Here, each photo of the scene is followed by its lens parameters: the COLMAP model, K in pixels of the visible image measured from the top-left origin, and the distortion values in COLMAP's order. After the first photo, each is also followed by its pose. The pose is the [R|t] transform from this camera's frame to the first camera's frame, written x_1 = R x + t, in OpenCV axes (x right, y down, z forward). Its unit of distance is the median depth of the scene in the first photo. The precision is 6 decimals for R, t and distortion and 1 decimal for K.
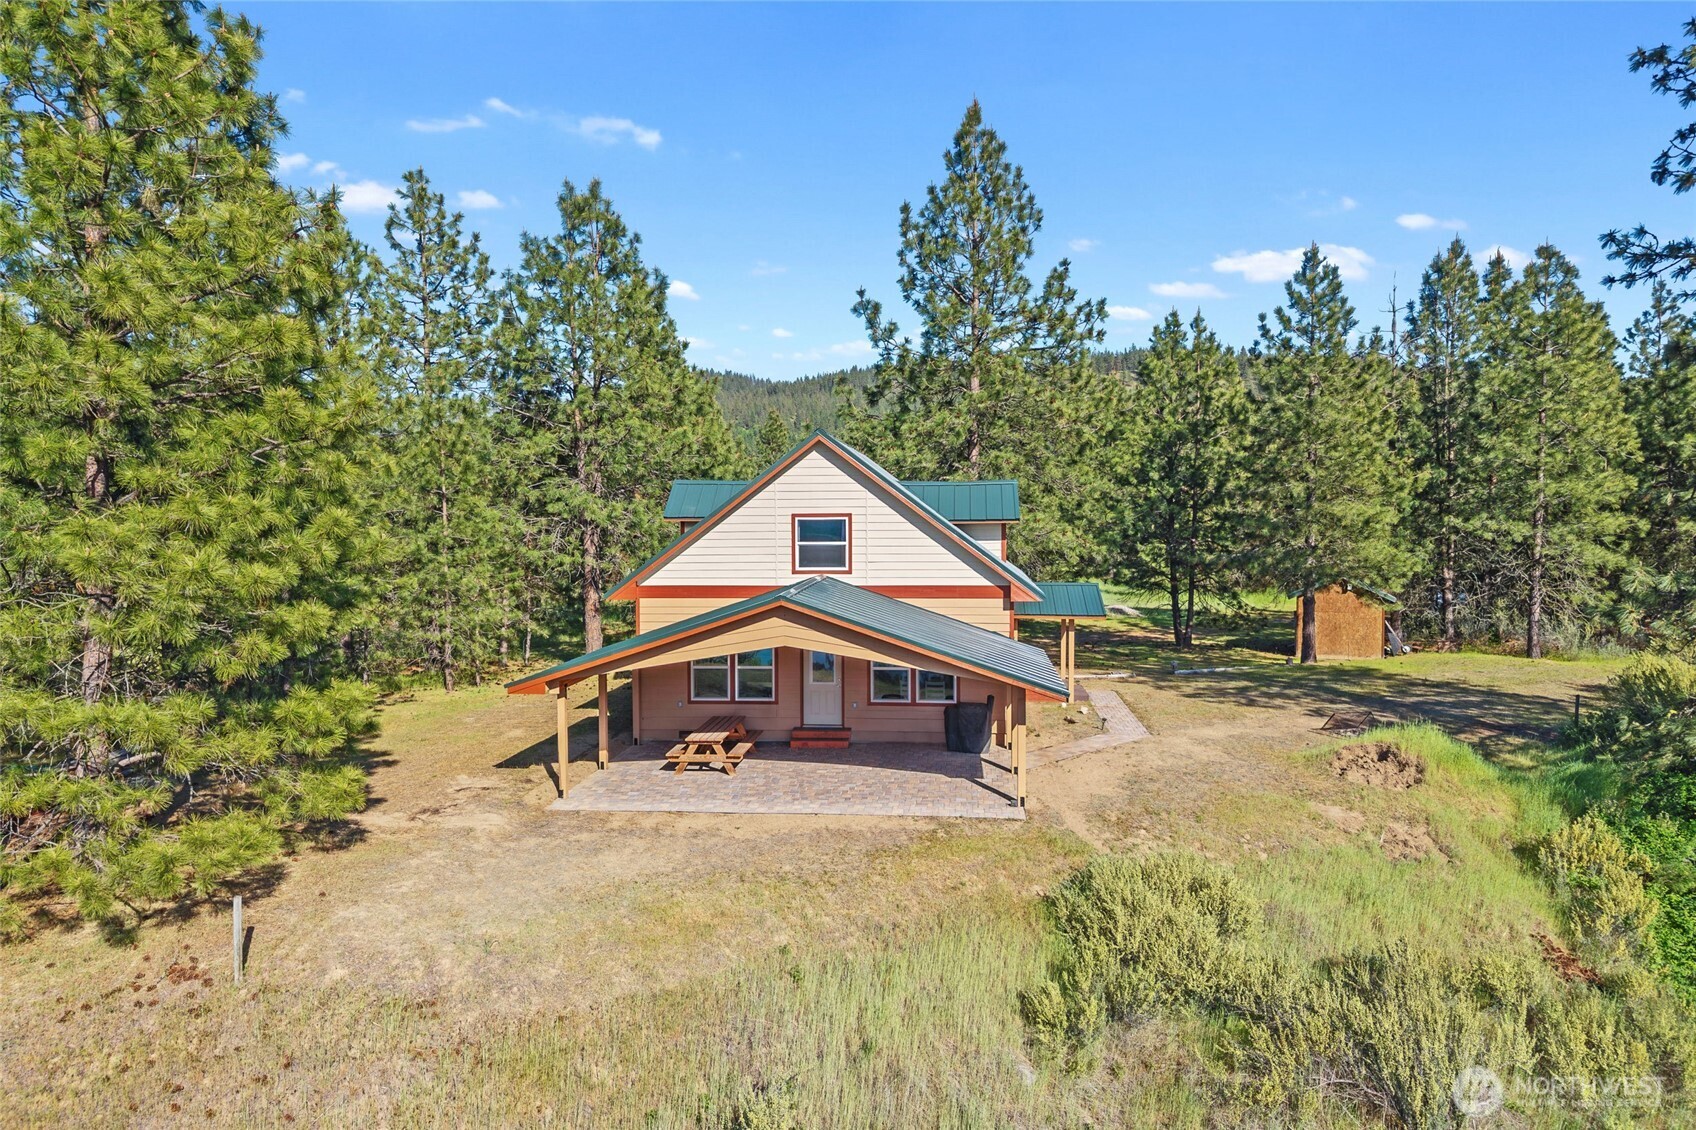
lens RADIAL K [[1180.0, 0, 852.2], [0, 1180.0, 582.2], [0, 0, 1]] dist [0.042583, -0.001928]
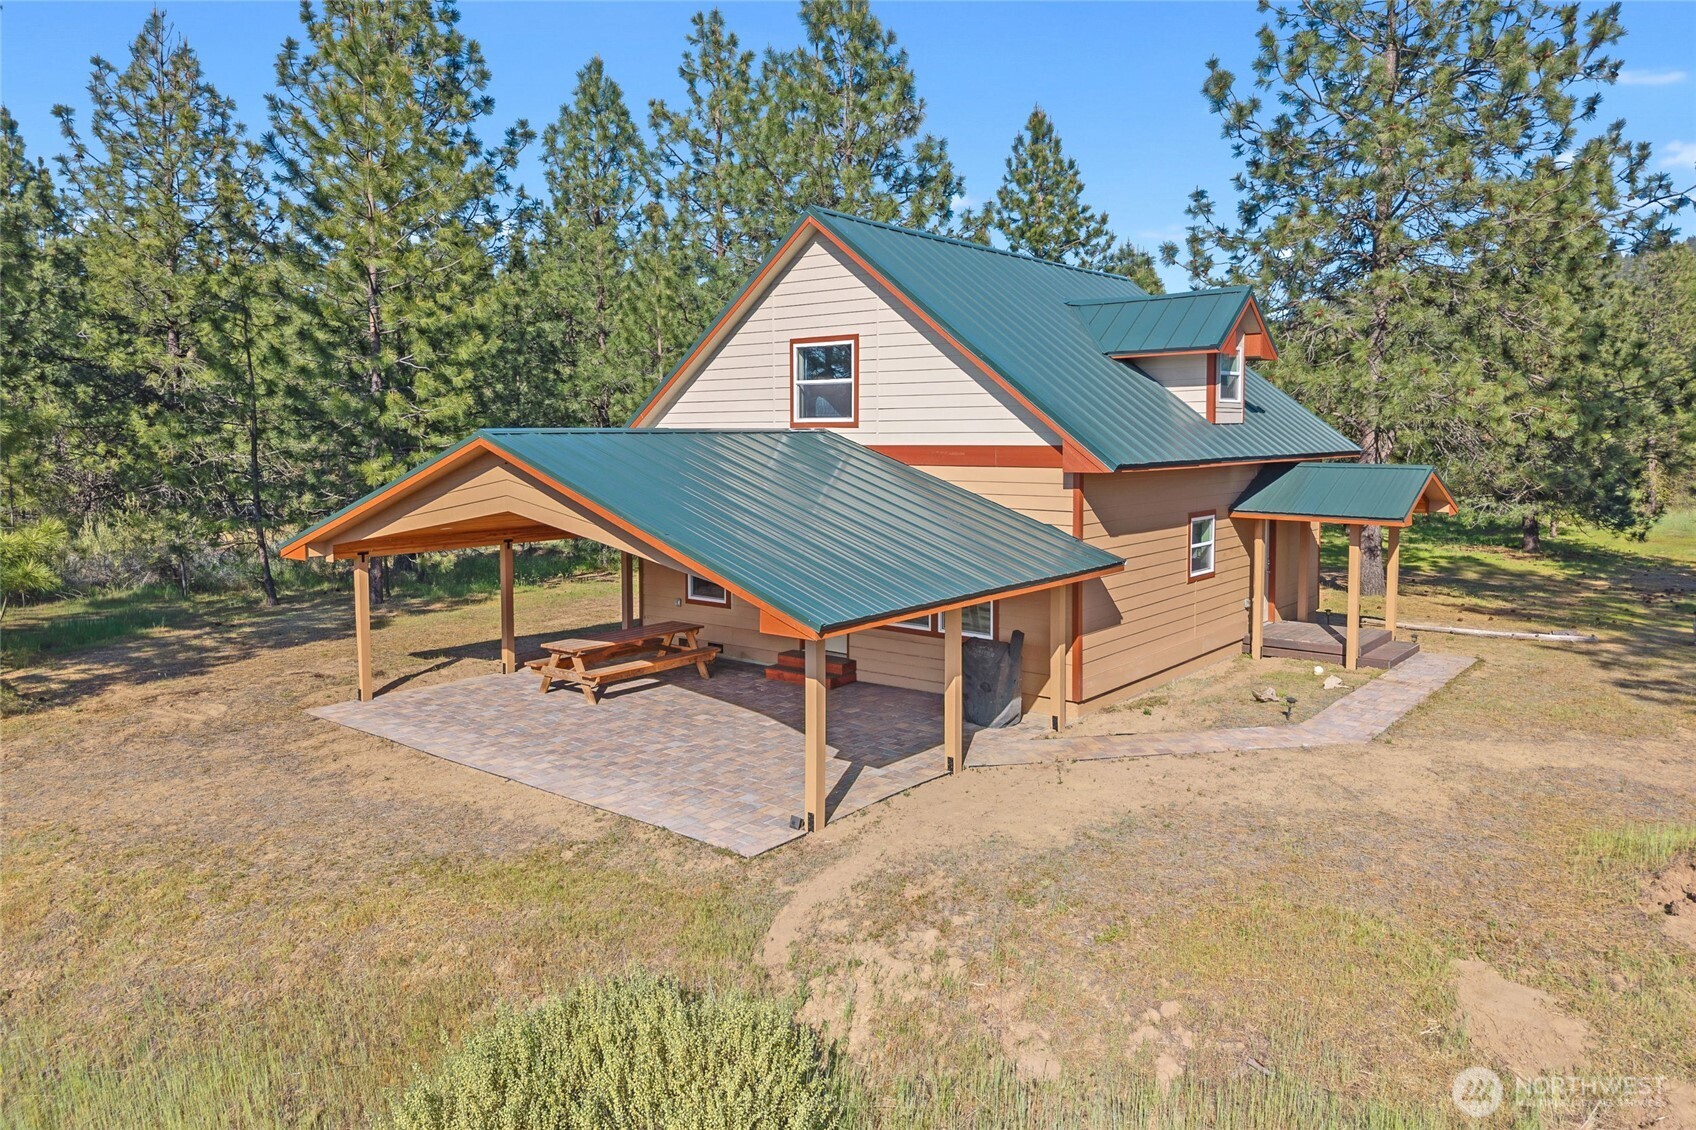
lens RADIAL K [[1154.1, 0, 843.3], [0, 1154.1, 531.6], [0, 0, 1]] dist [0.030845, 0.000005]
pose [[0.824930, 0.051033, -0.562927, 0.384788], [-0.038947, 0.998681, 0.033463, 0.032054], [0.563892, -0.005680, 0.825829, 0.503089]]
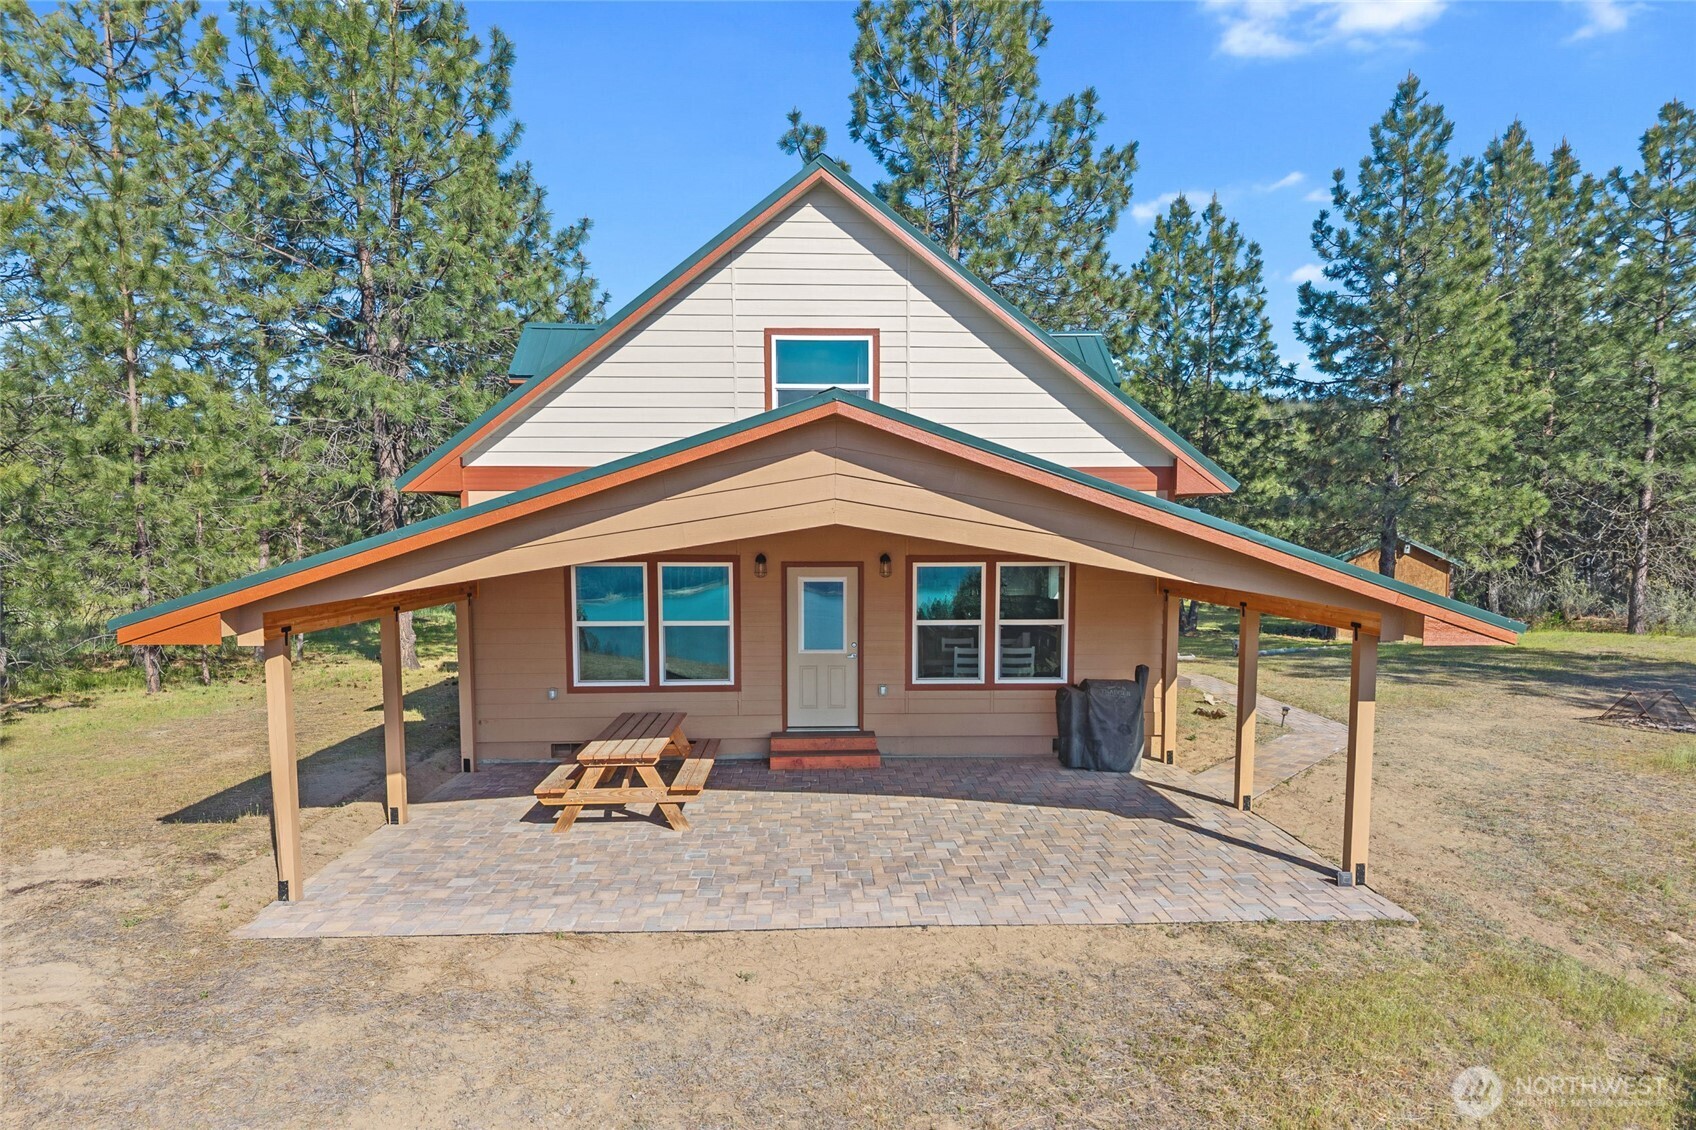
lens RADIAL K [[1165.1, 0, 855.0], [0, 1165.1, 645.3], [0, 0, 1]] dist [-0.001887, -0.001022]
pose [[0.990129, -0.009267, 0.139856, -0.093069], [0.004709, 0.999448, 0.032889, 0.072148], [-0.140083, -0.031905, 0.989626, 0.513839]]
